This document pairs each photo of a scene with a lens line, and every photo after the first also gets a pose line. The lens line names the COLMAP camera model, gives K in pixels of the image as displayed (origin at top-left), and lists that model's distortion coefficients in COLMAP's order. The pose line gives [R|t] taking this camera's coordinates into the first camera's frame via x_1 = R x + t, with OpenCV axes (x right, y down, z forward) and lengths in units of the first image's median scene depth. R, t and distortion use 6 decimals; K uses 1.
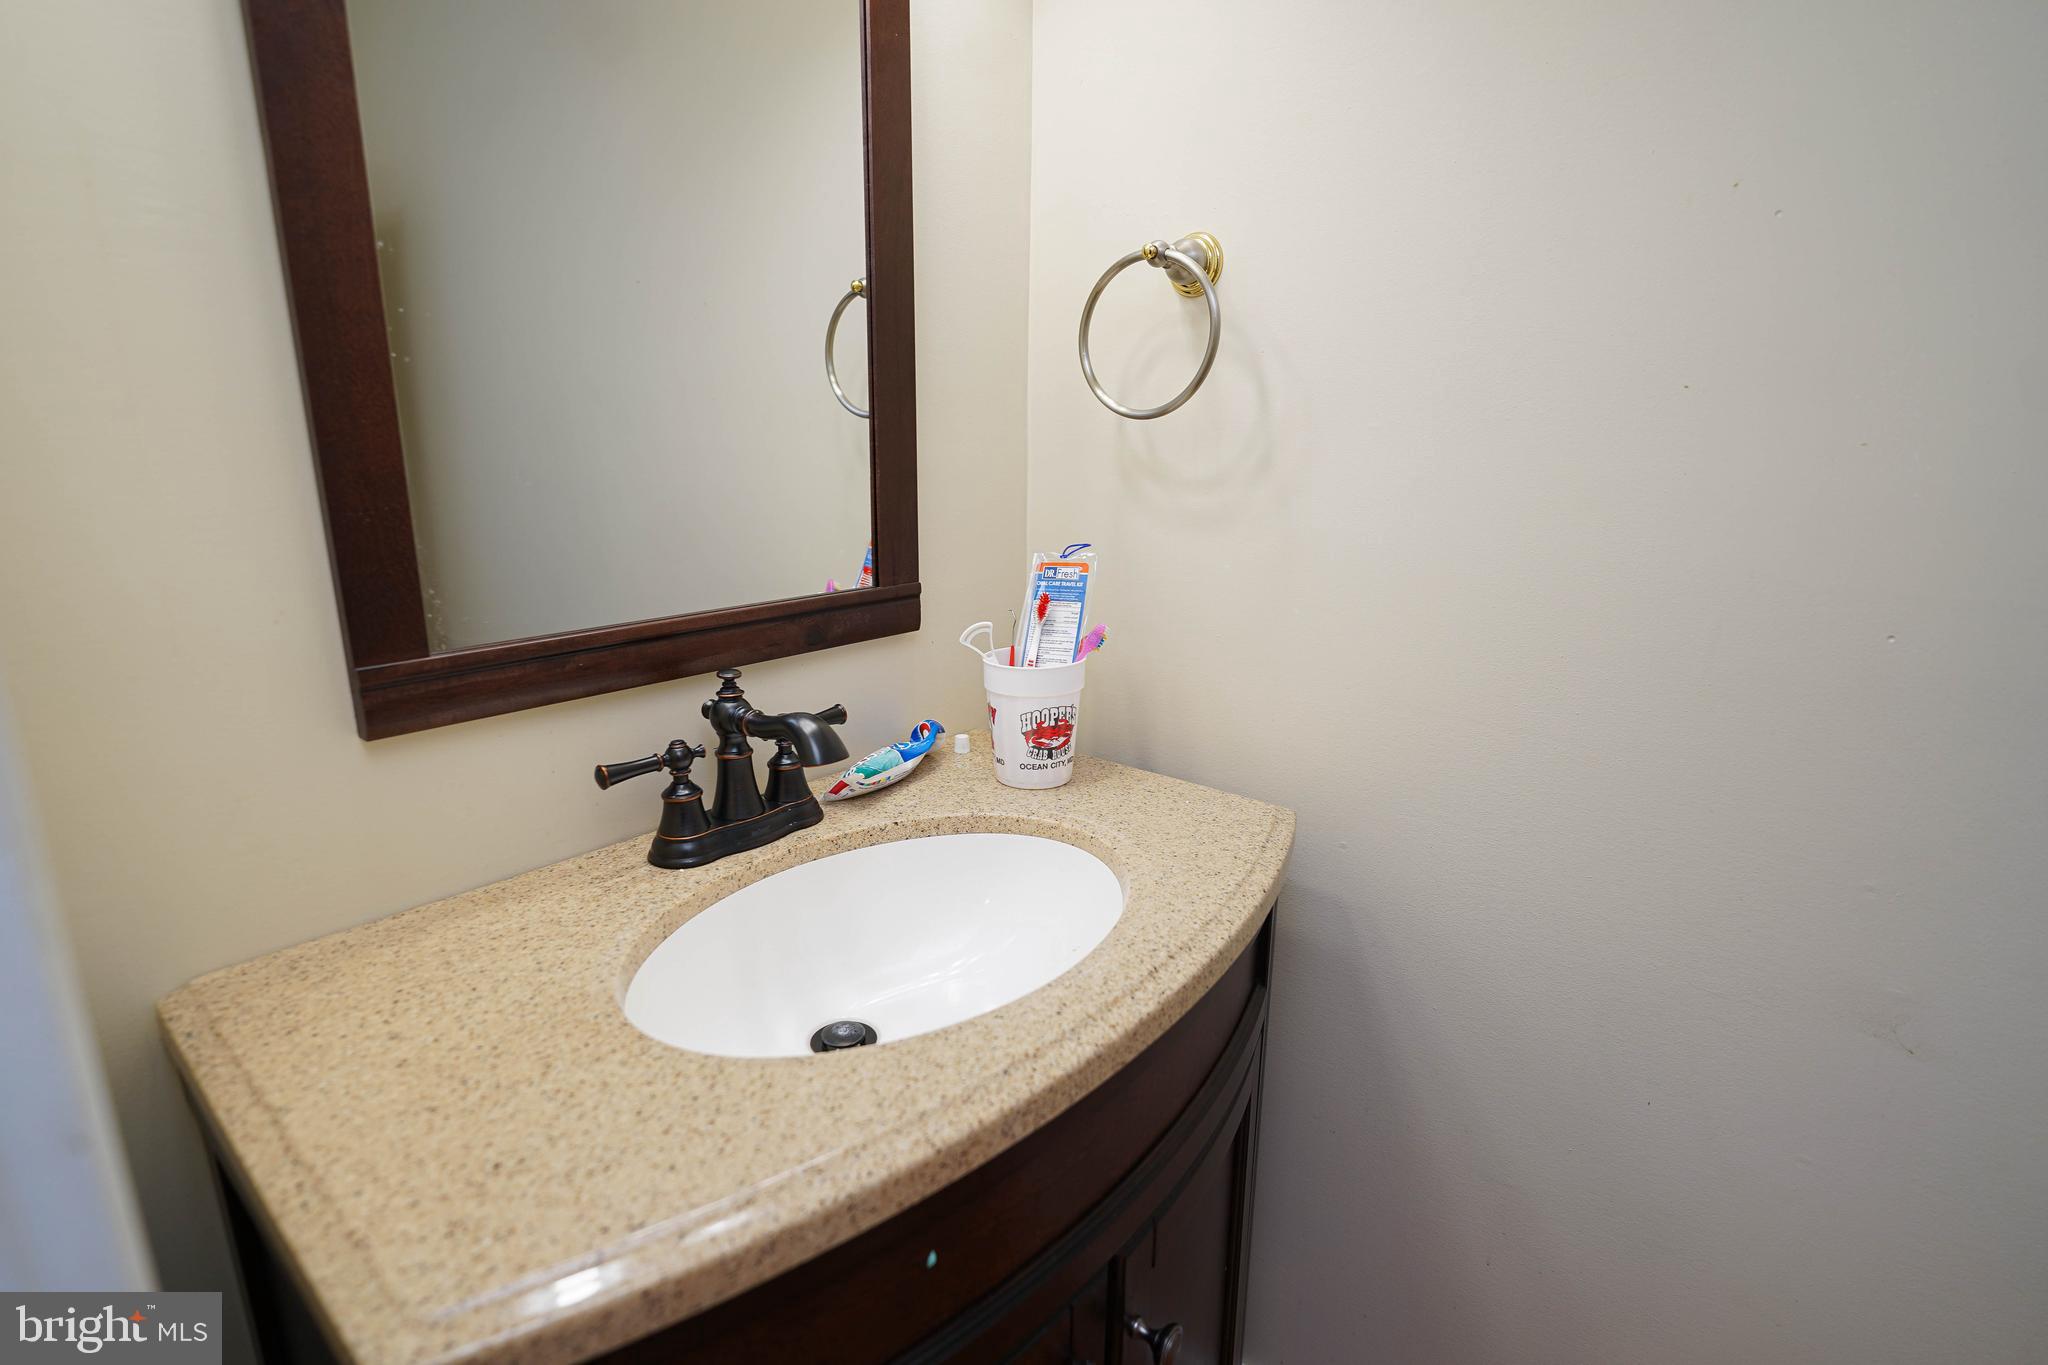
lens RADIAL K [[988.9, 0, 1001.5], [0, 988.9, 688.4], [0, 0, 1]] dist [-0.024558, 0.000089]
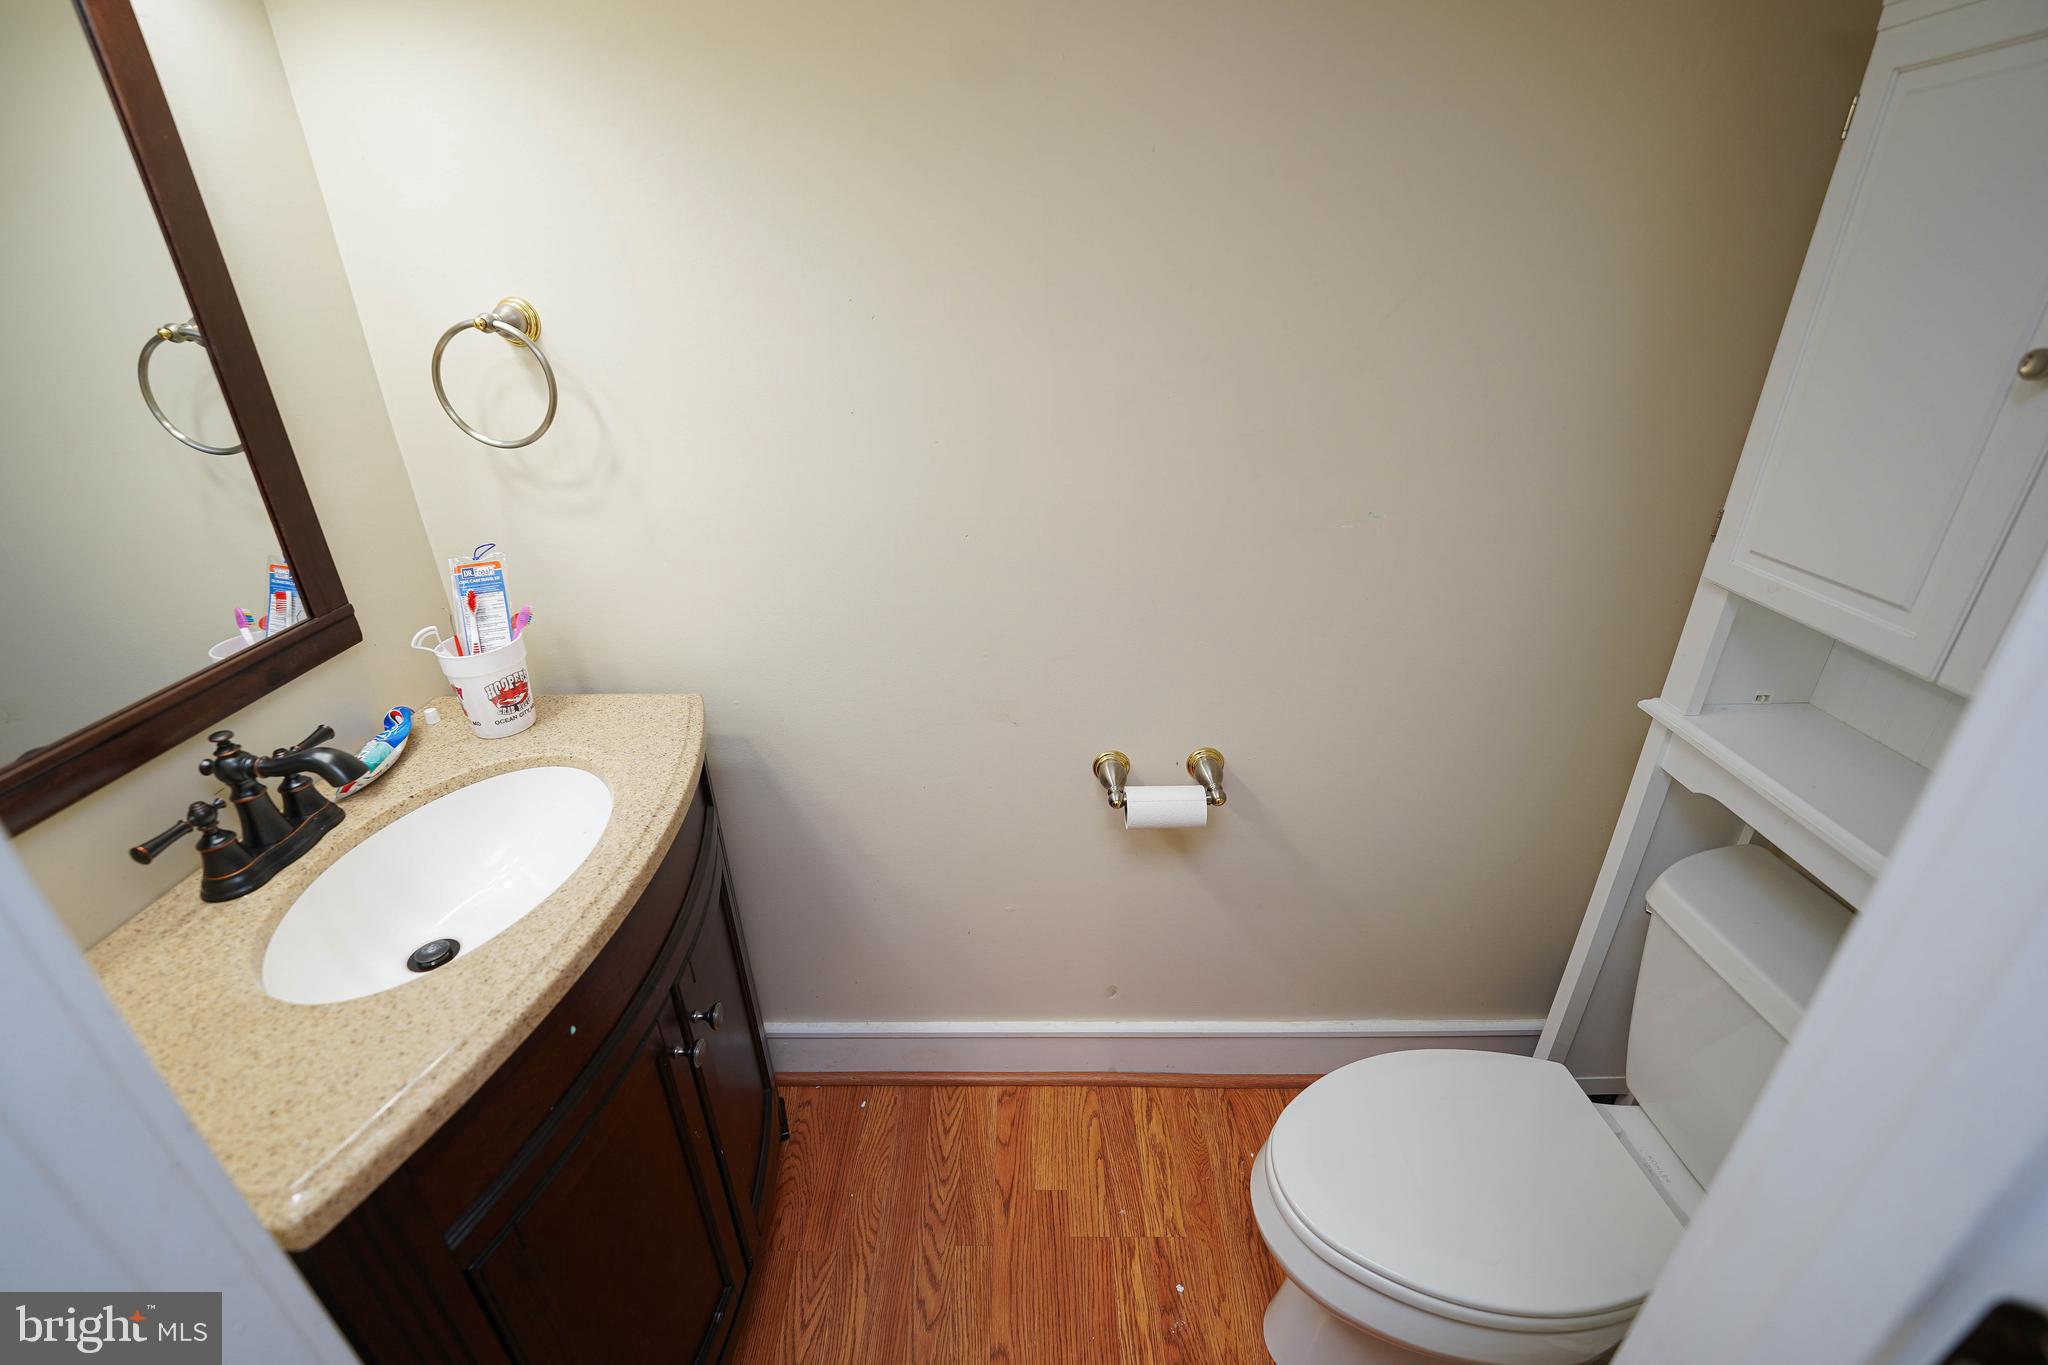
lens RADIAL K [[871.0, 0, 1024.0], [0, 871.0, 682.5], [0, 0, 1]] dist [-0.017936, 0.000192]
pose [[0.764339, -0.294105, 0.573836, -0.101757], [0.172766, 0.950793, 0.257184, -0.171657], [-0.621239, -0.097436, 0.777540, -0.413397]]
